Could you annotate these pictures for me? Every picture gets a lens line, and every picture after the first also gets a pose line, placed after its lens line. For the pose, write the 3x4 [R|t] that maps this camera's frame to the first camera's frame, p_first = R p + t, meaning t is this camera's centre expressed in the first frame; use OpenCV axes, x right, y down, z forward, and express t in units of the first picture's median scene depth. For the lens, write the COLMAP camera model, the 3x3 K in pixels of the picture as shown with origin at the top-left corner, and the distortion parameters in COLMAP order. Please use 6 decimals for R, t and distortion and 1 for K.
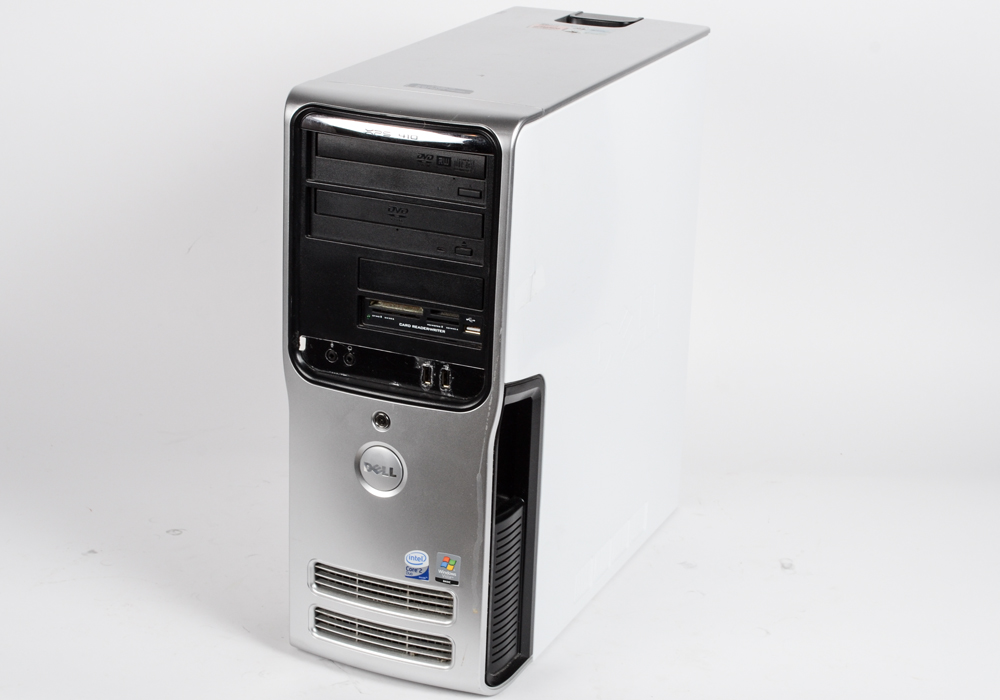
lens RADIAL K [[1895.2, 0, 500.0], [0, 1895.2, 350.0], [0, 0, 1]] dist [0.023292, 0.004710]
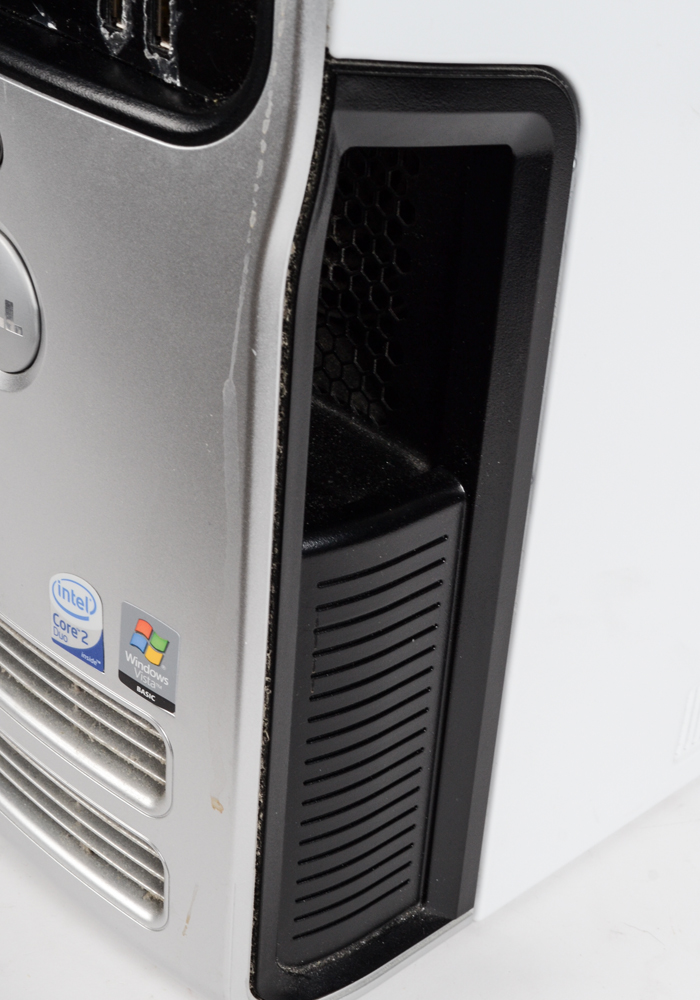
lens RADIAL K [[2089.1, 0, 350.0], [0, 2089.1, 500.0], [0, 0, 1]] dist [0.008068, 0.020387]
pose [[0.937914, 0.214483, -0.272605, 0.090352], [-0.165025, 0.967183, 0.193191, 0.019315], [0.305095, -0.136210, 0.942531, 0.689418]]
